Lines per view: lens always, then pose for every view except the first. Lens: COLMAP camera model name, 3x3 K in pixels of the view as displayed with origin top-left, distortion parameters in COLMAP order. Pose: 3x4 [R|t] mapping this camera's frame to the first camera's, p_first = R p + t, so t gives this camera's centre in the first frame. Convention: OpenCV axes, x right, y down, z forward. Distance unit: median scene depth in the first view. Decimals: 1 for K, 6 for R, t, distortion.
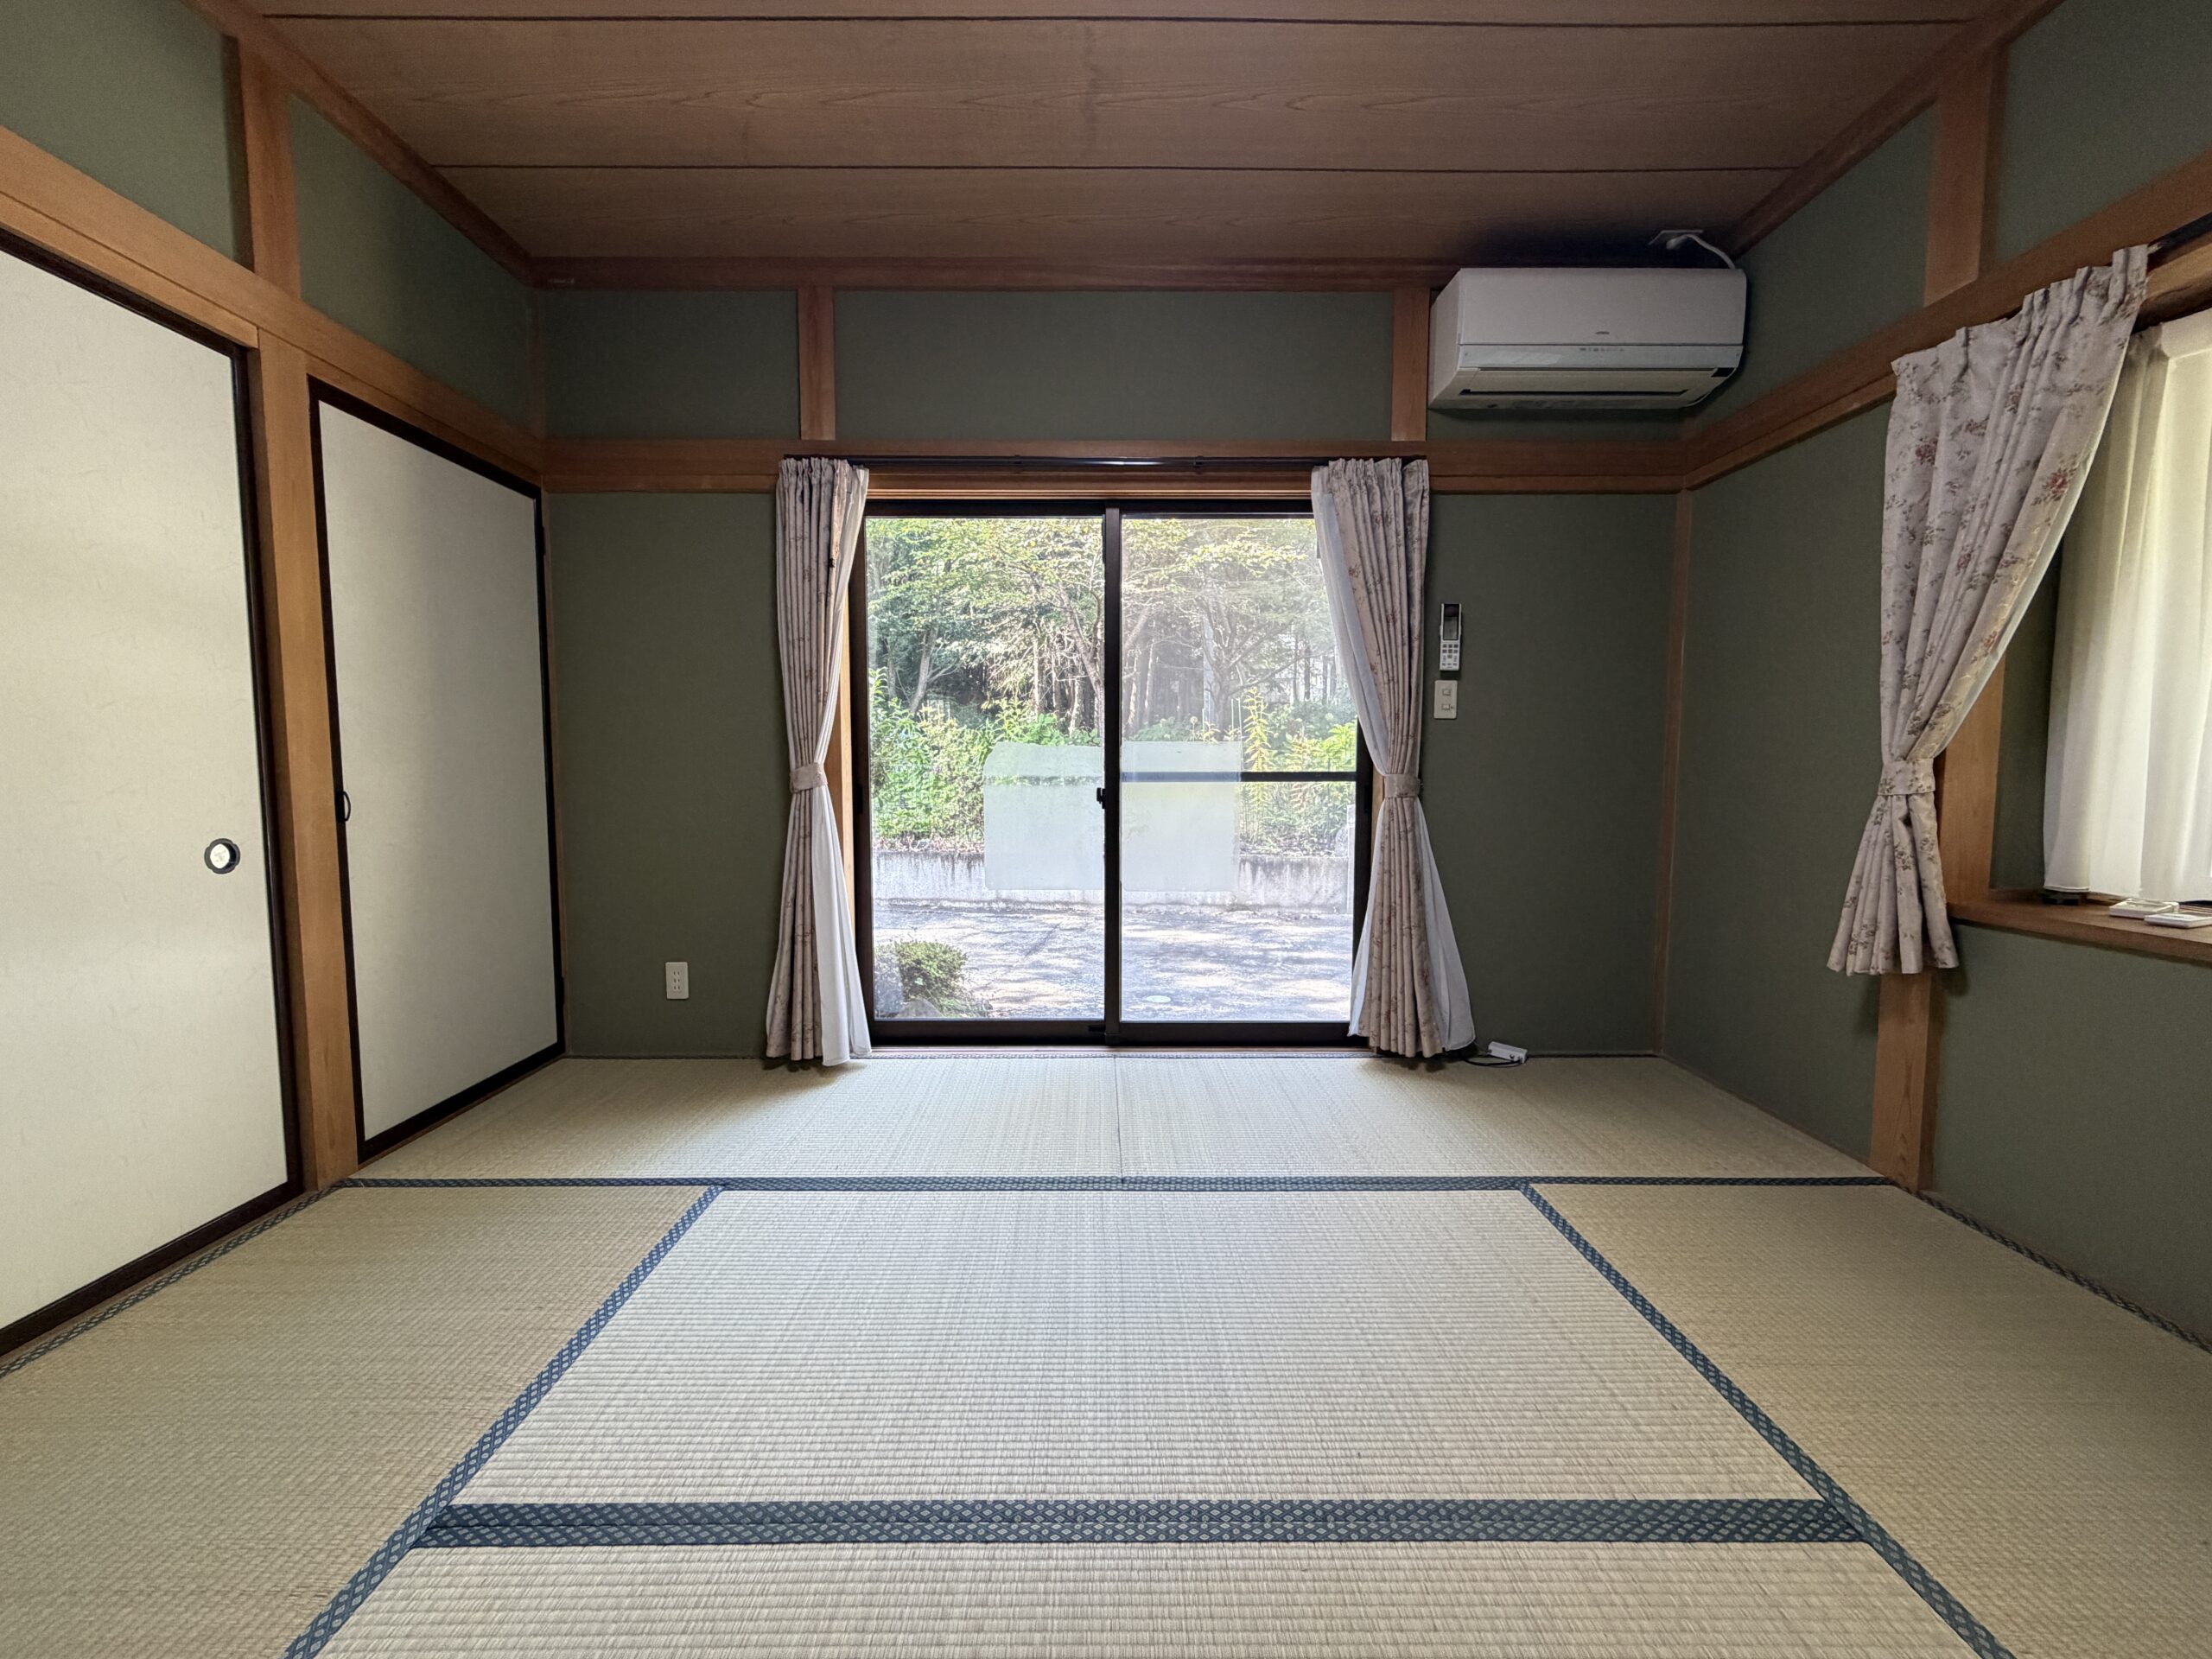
lens RADIAL K [[881.1, 0, 1101.9], [0, 881.1, 826.9], [0, 0, 1]] dist [-0.001429, 0.000435]
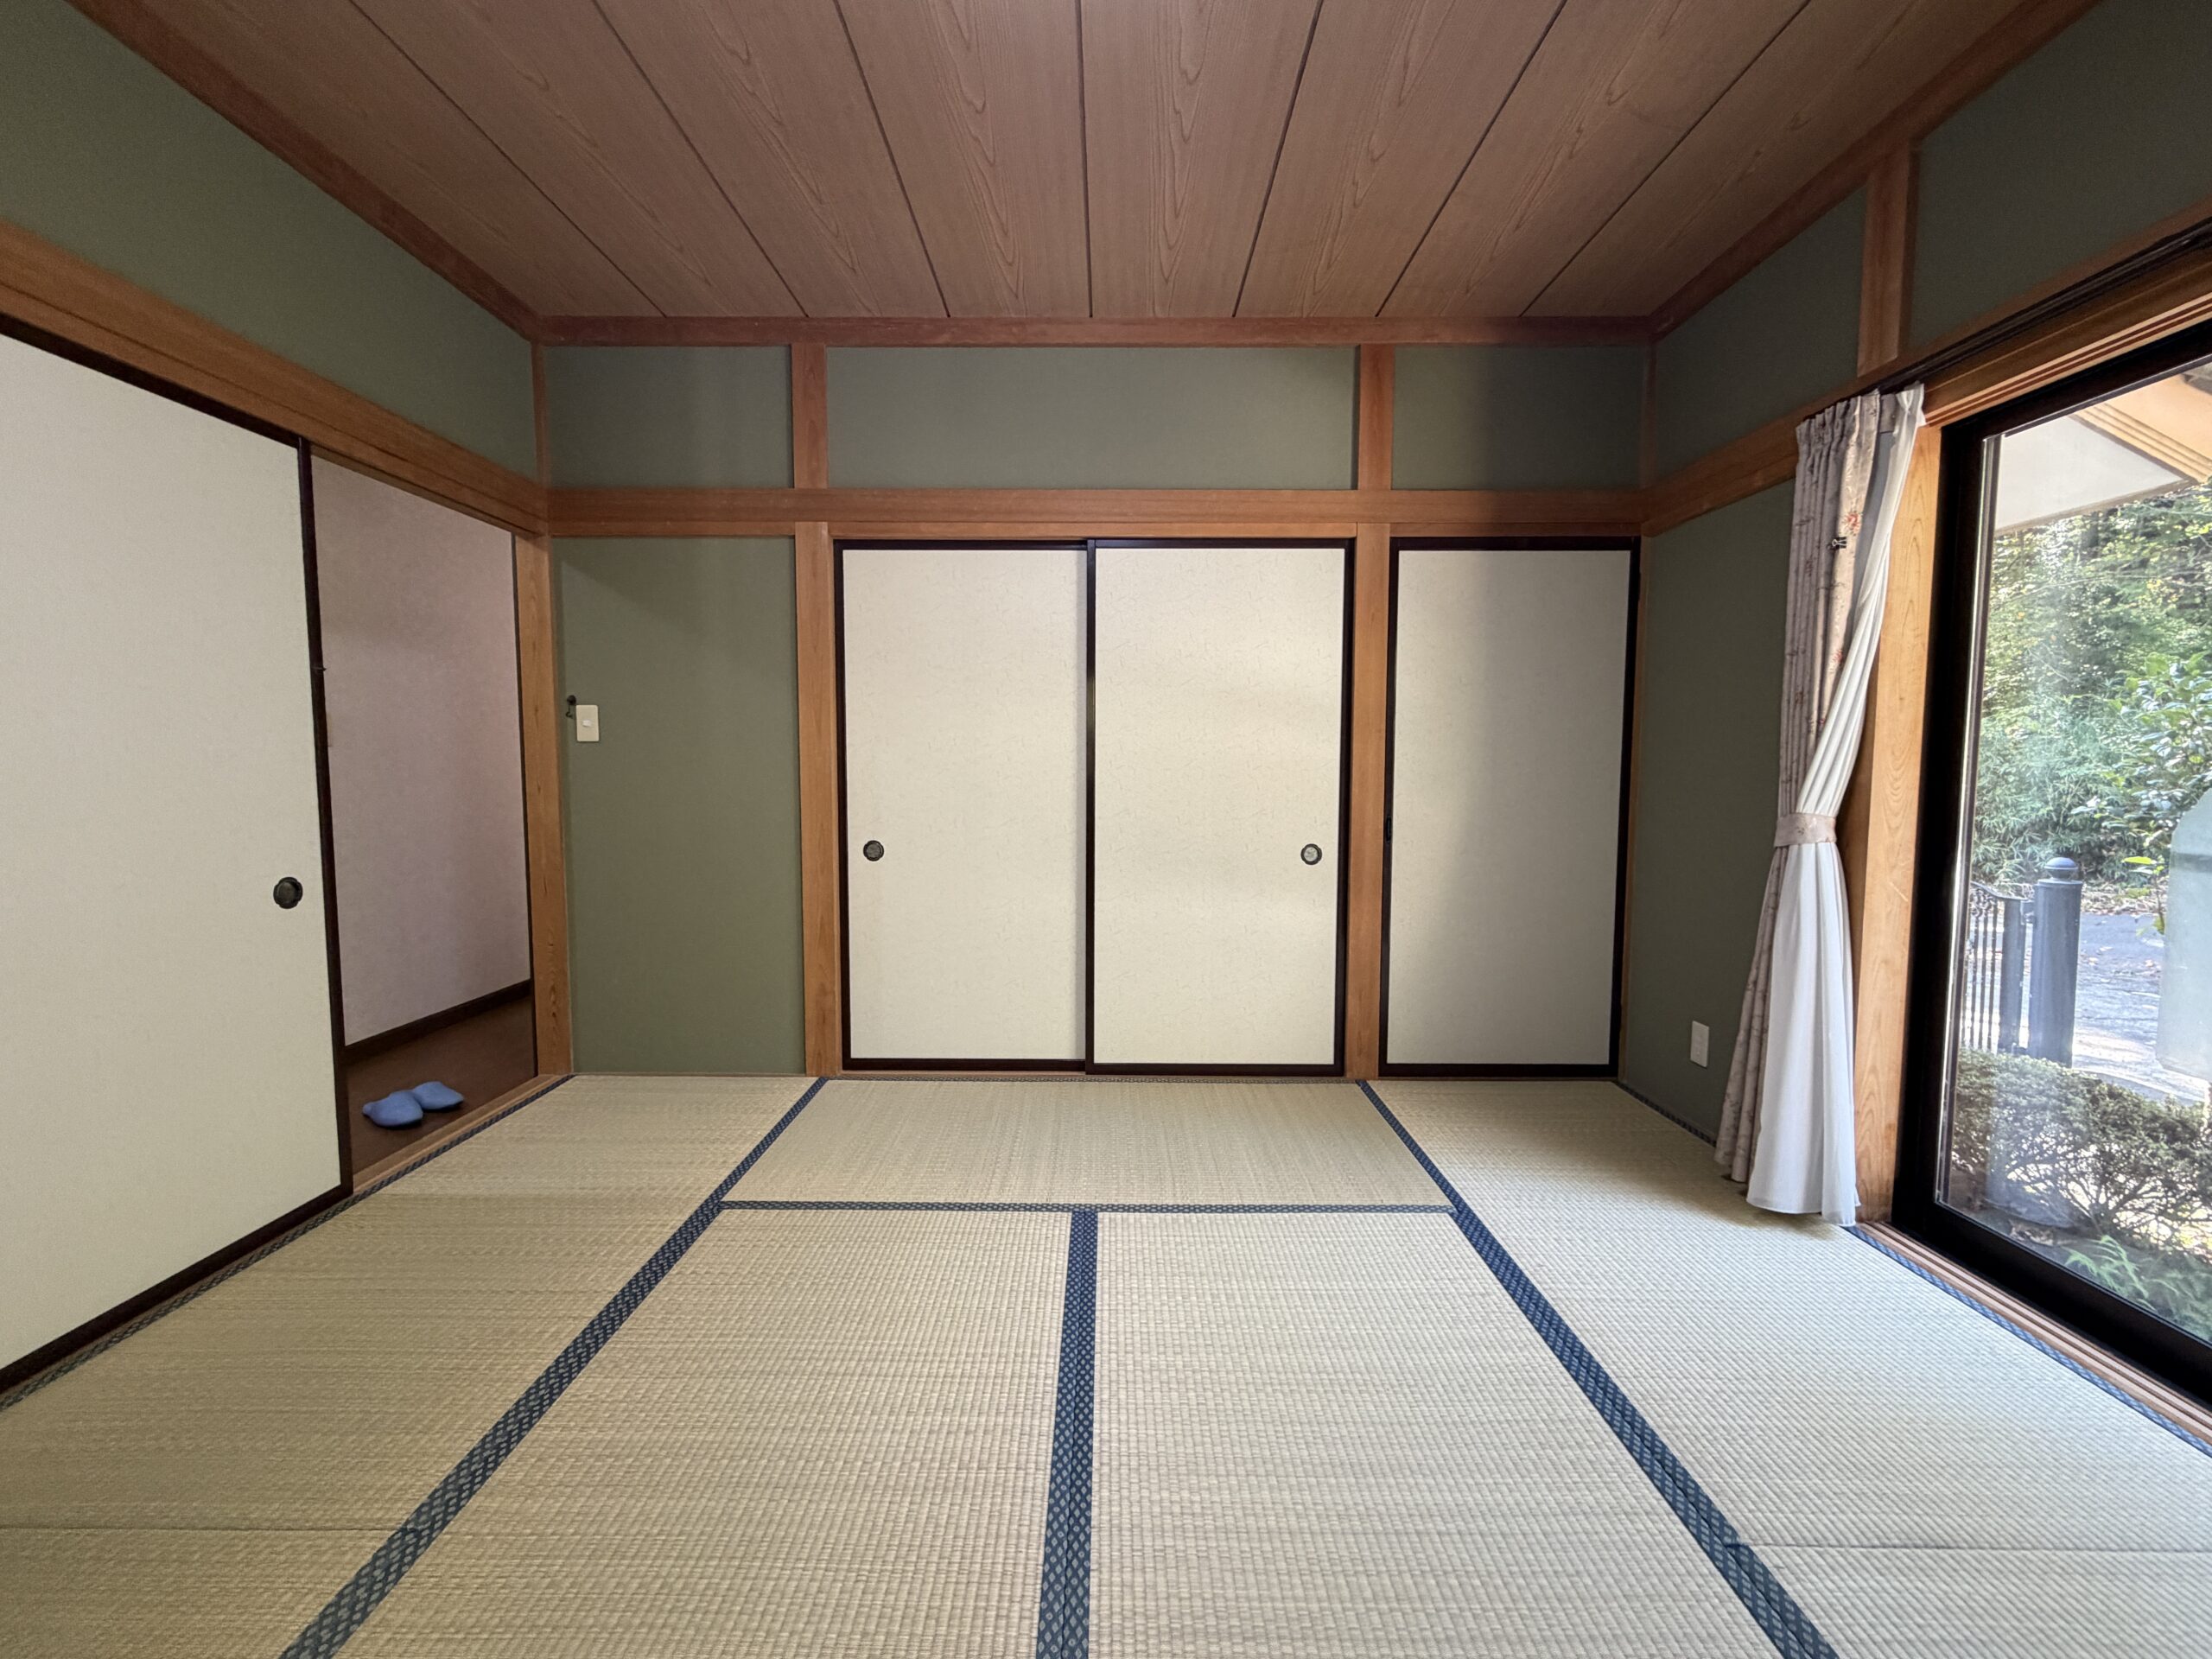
lens RADIAL K [[881.1, 0, 1102.5], [0, 881.1, 828.4], [0, 0, 1]] dist [-0.001429, 0.000435]
pose [[-0.010834, 0.069562, -0.997519, 0.594386], [-0.074240, 0.994768, 0.070177, -0.092008], [0.997182, 0.074816, -0.005613, 0.543748]]
